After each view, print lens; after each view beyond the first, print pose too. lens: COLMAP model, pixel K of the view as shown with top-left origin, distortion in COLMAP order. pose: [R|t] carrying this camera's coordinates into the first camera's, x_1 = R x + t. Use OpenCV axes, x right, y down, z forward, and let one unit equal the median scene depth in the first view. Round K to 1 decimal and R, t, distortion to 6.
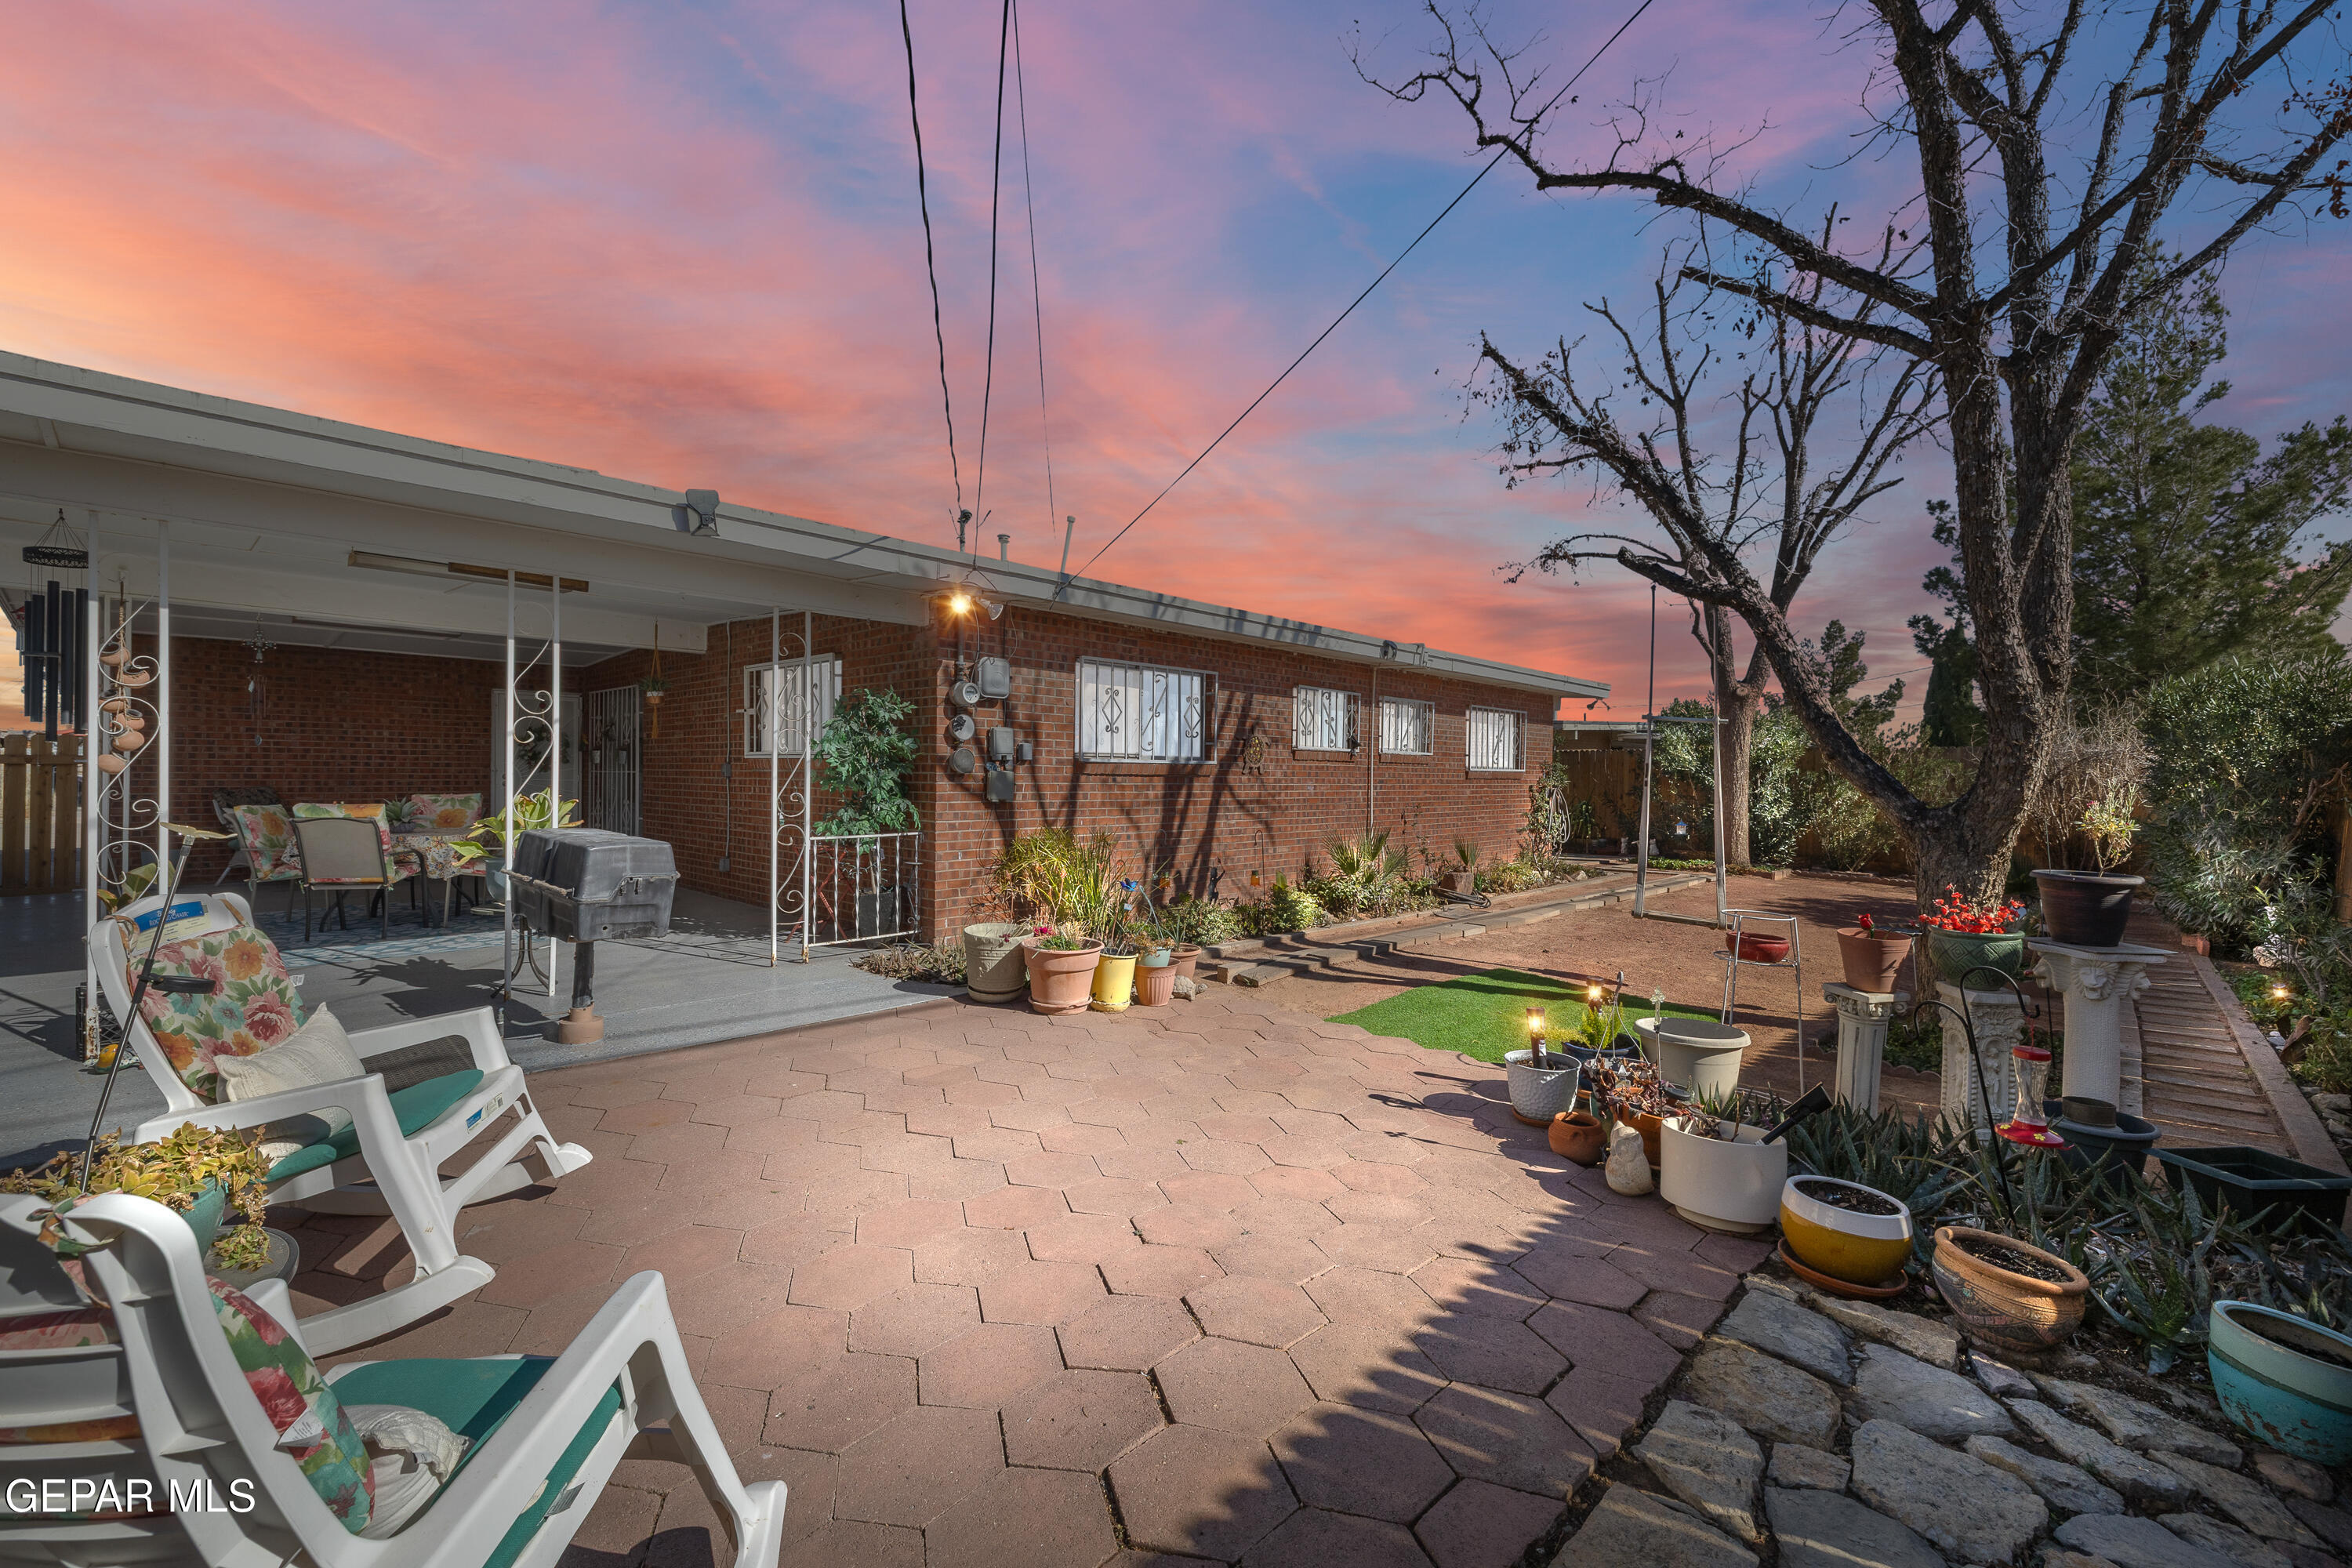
lens RADIAL K [[979.2, 0, 1172.2], [0, 979.2, 771.8], [0, 0, 1]] dist [-0.001115, 0.000228]
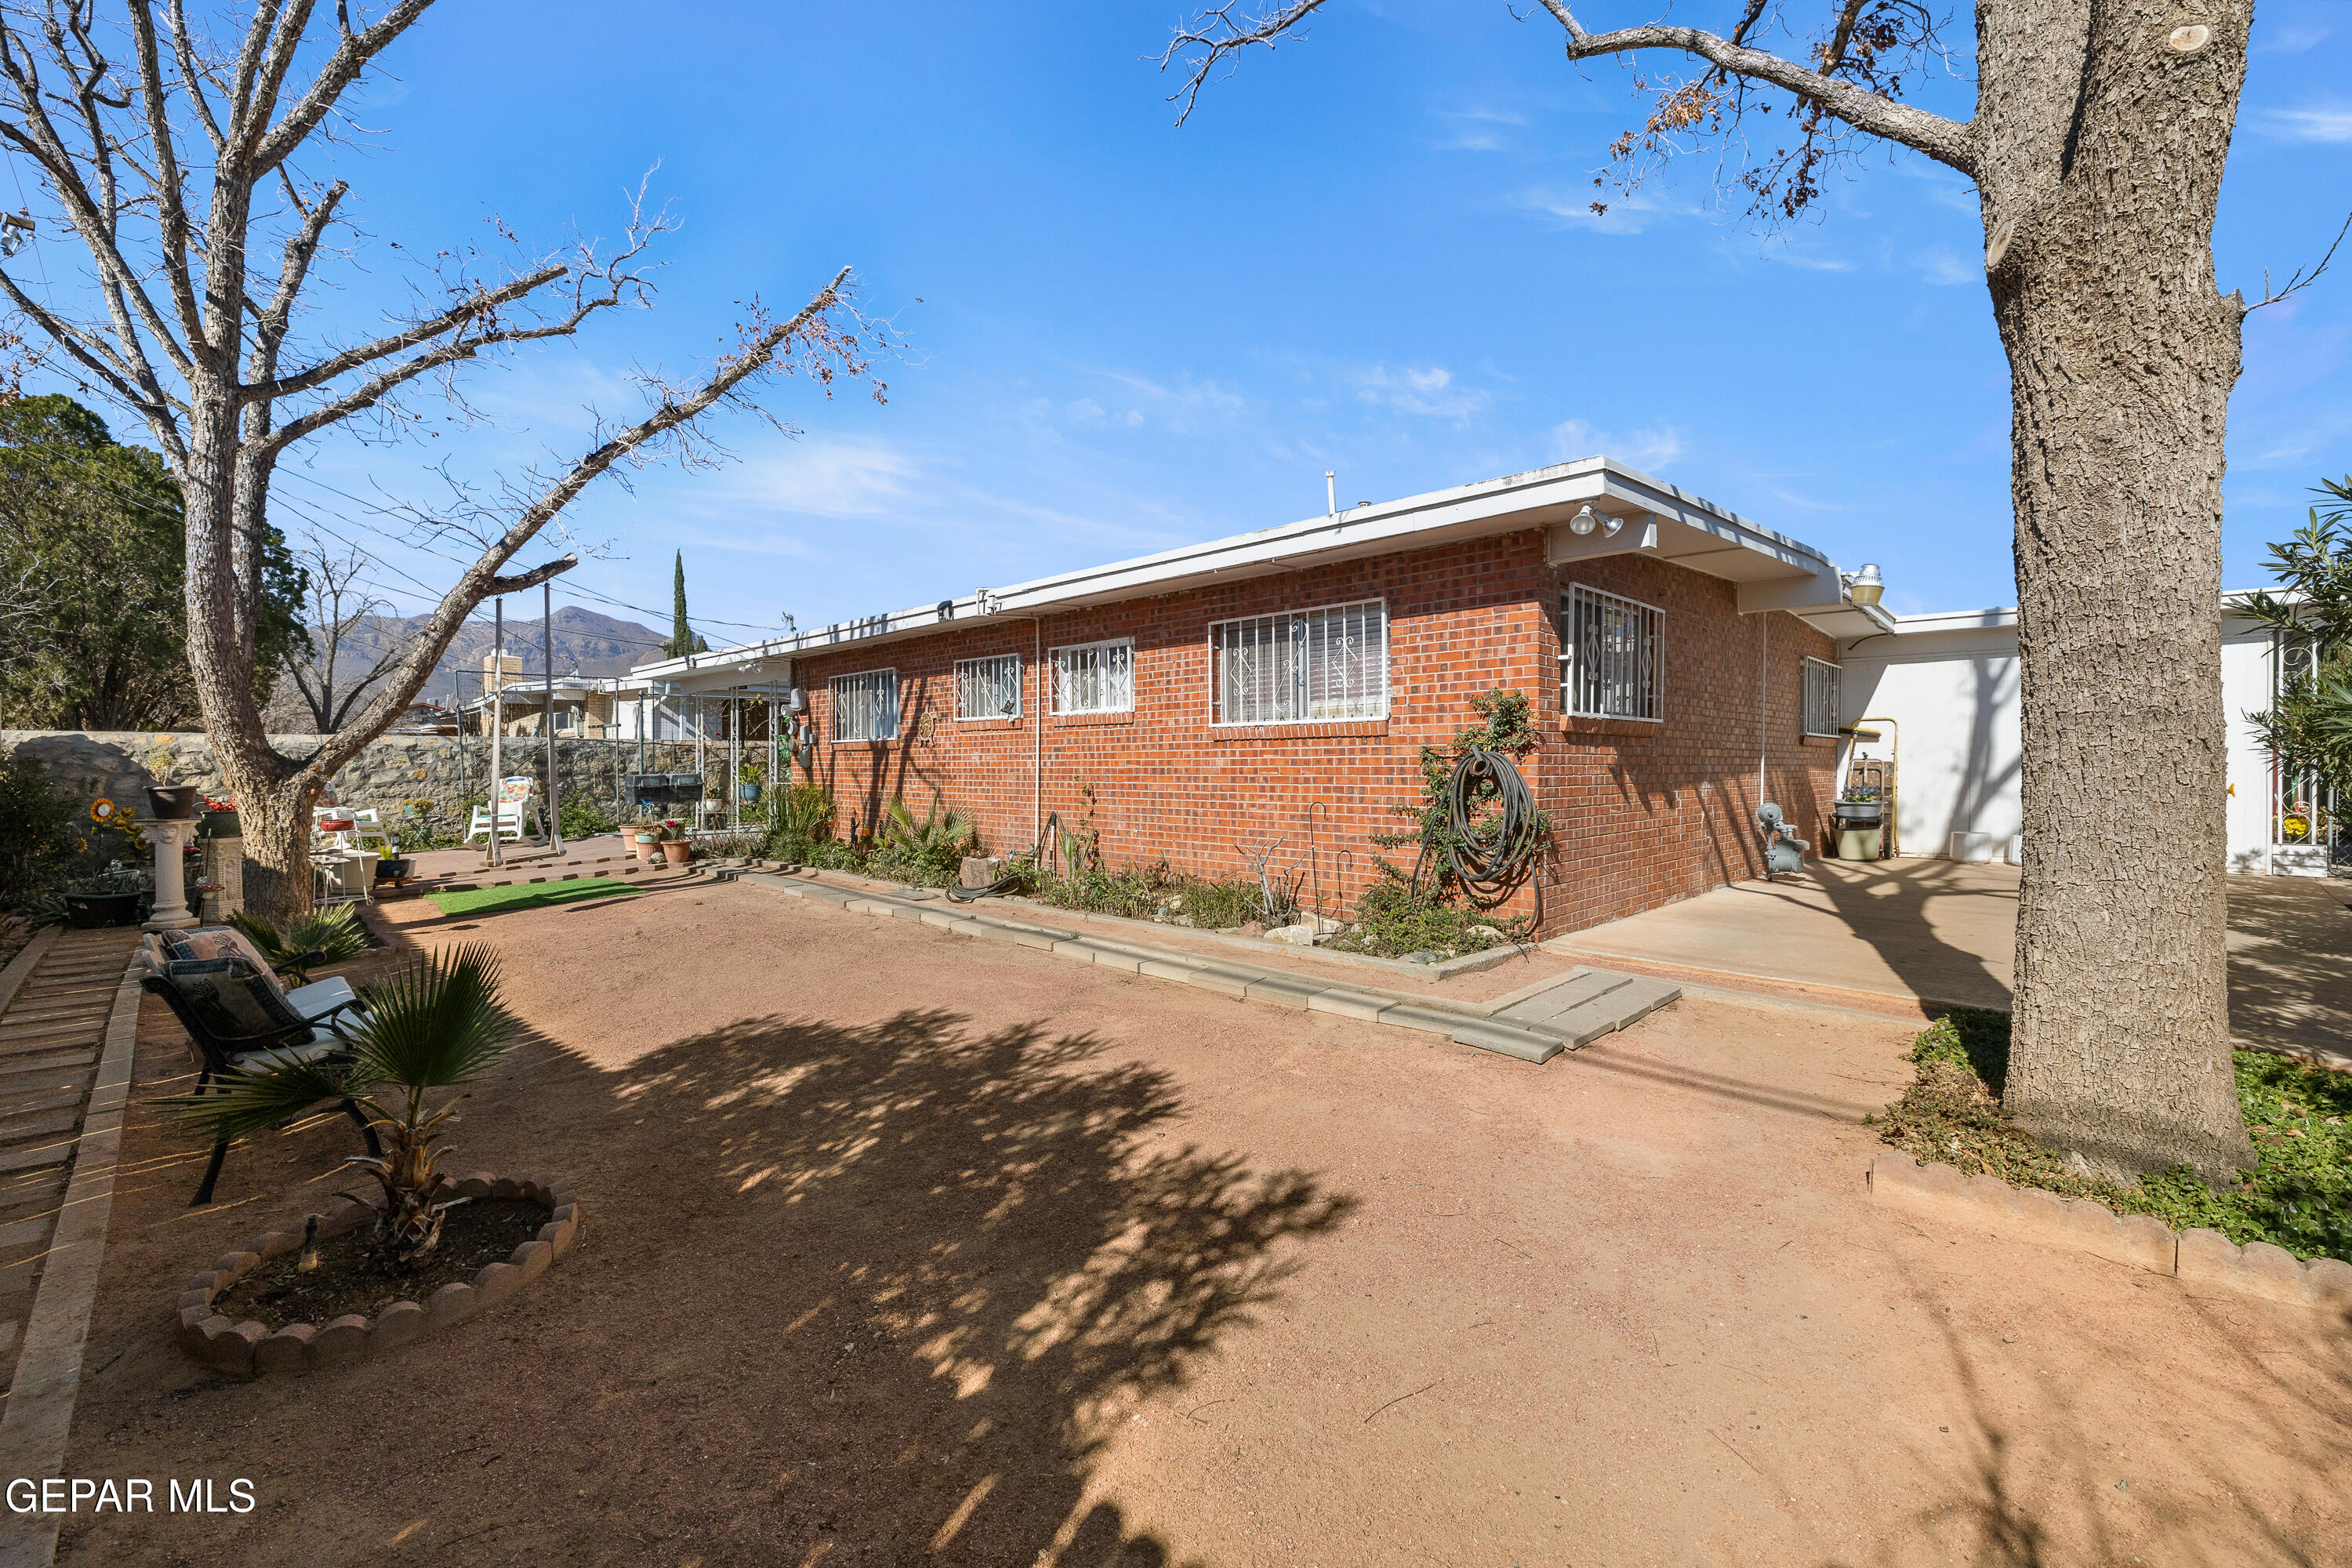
lens RADIAL K [[979.2, 0, 1172.2], [0, 979.2, 771.8], [0, 0, 1]] dist [-0.001115, 0.000228]
pose [[-0.056294, -0.008889, -0.998375, 1.315582], [0.000056, 0.999960, -0.008907, 0.046002], [0.998414, -0.000558, -0.056291, 1.452831]]
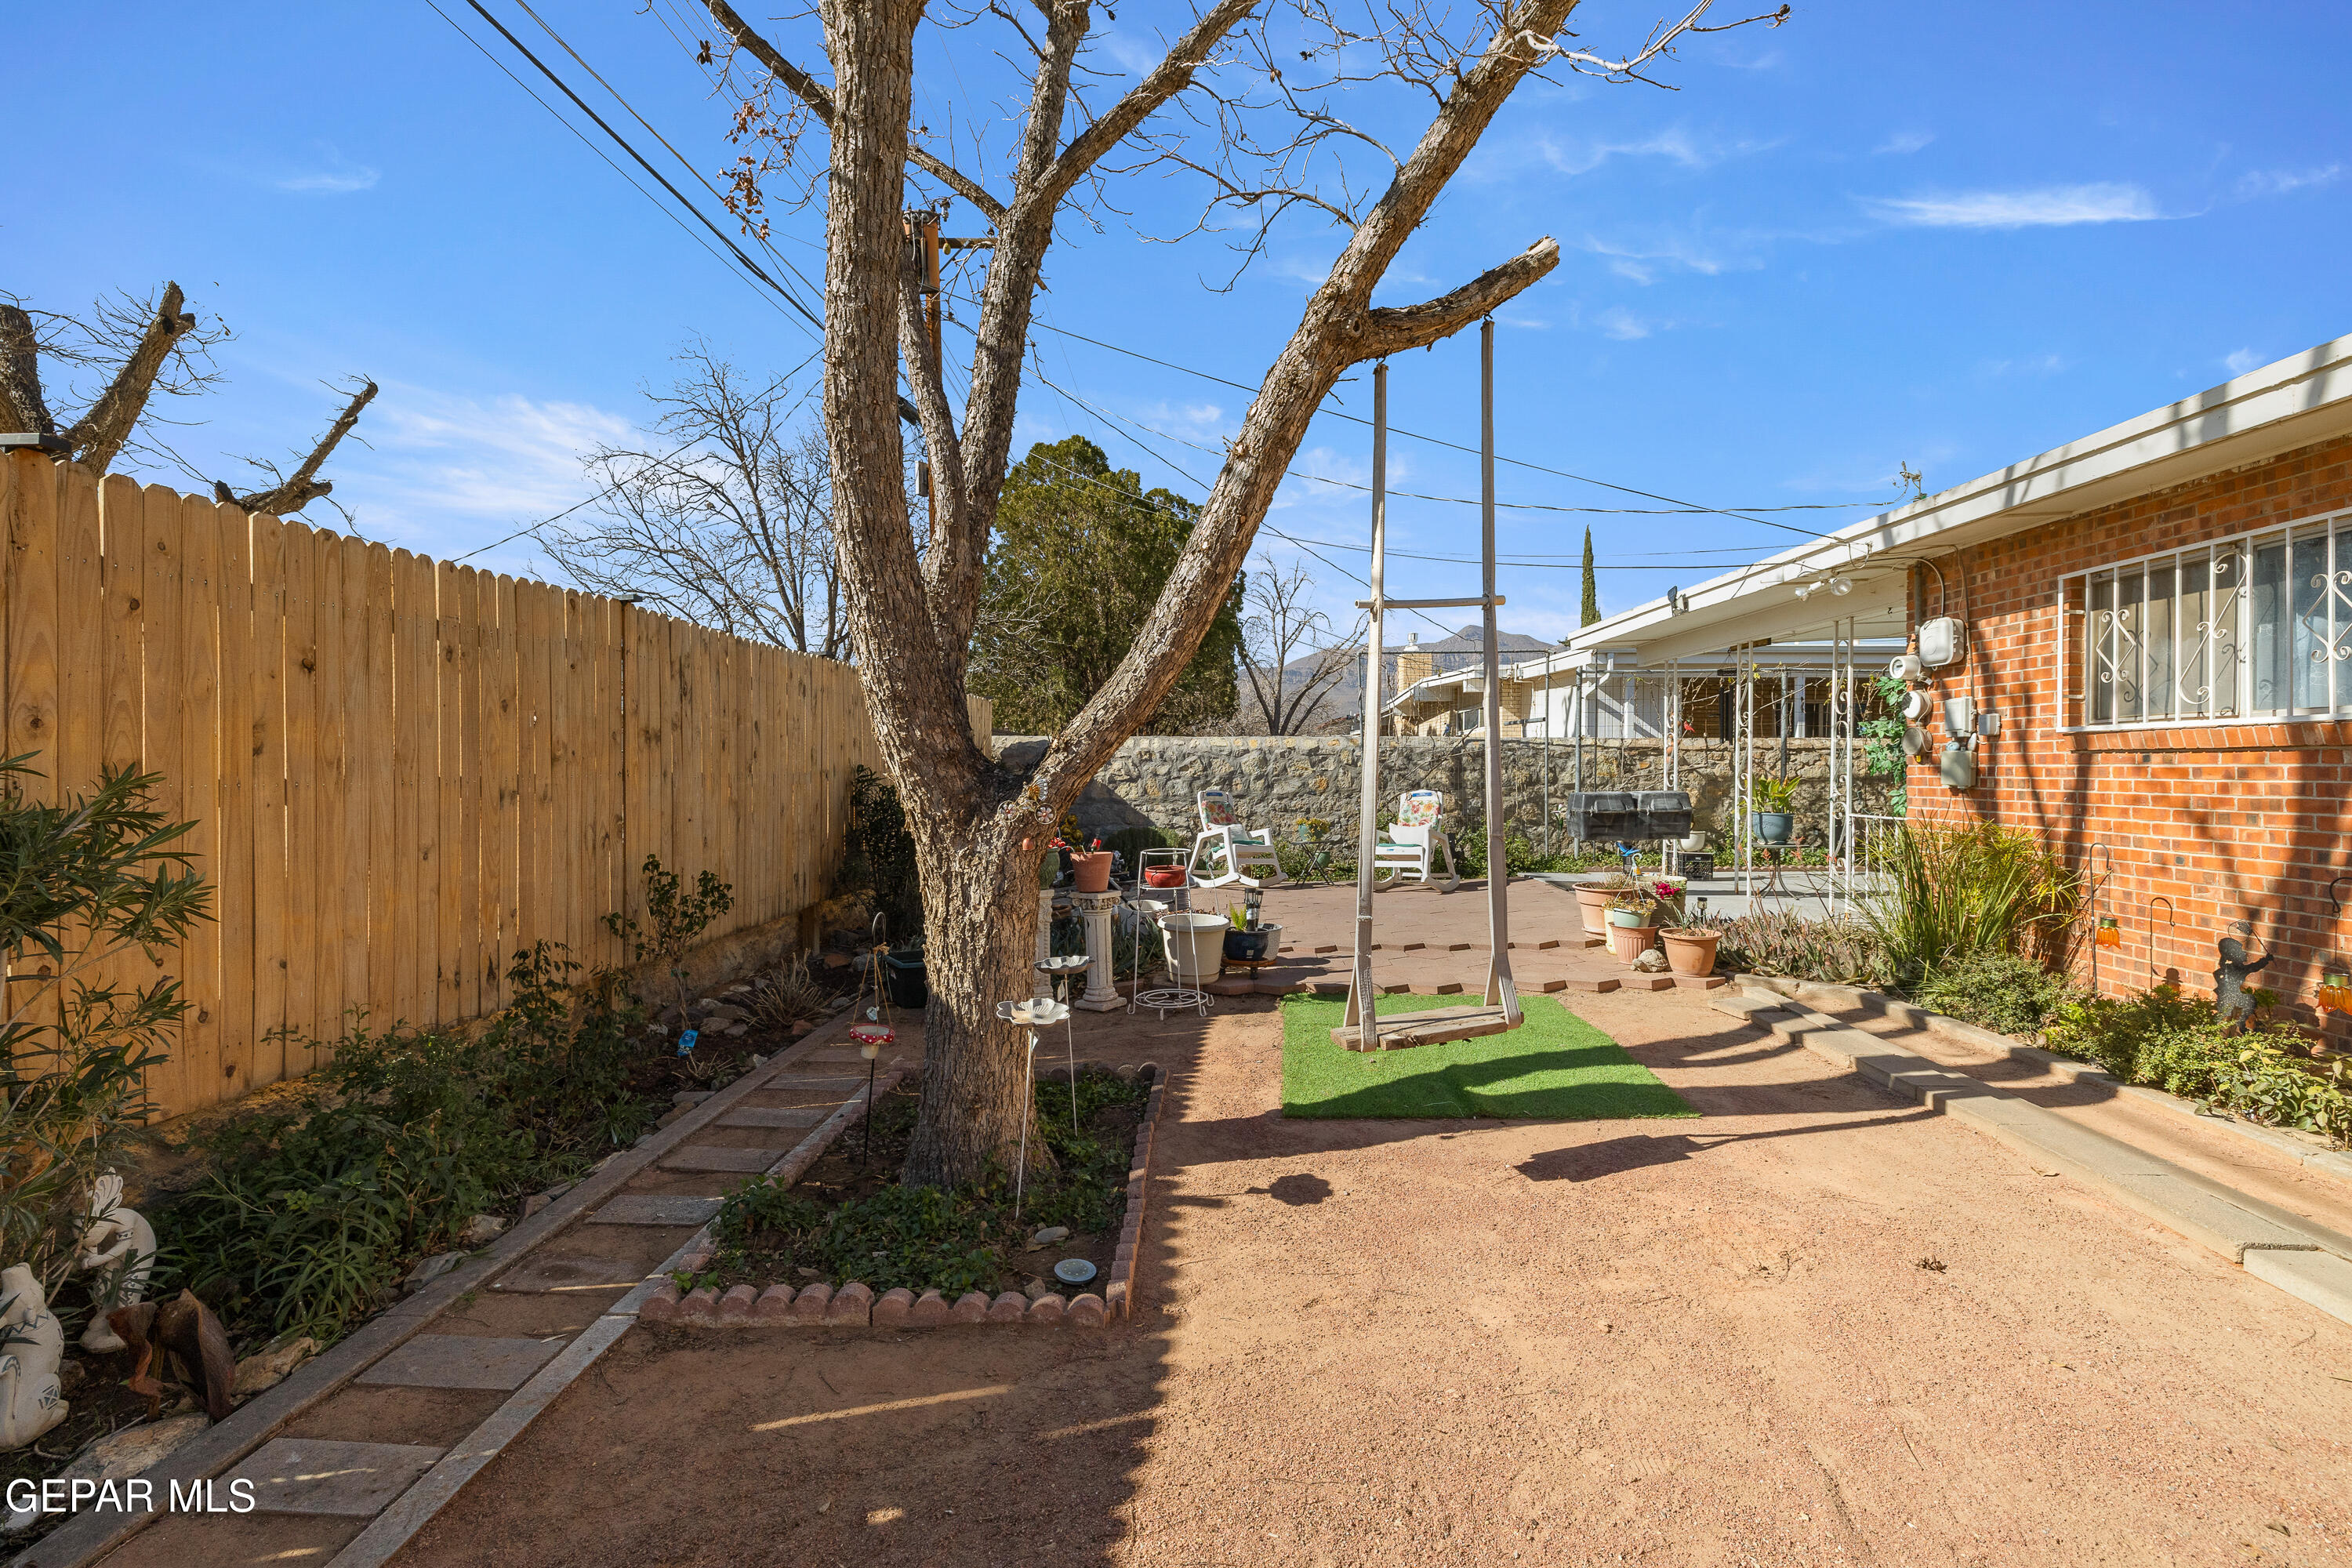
lens RADIAL K [[979.2, 0, 1172.2], [0, 979.2, 771.8], [0, 0, 1]] dist [-0.001115, 0.000228]
pose [[-0.784065, -0.018073, -0.620416, 0.686028], [-0.019932, 0.999794, -0.003934, 0.026855], [0.620359, 0.009282, -0.784263, 0.984017]]
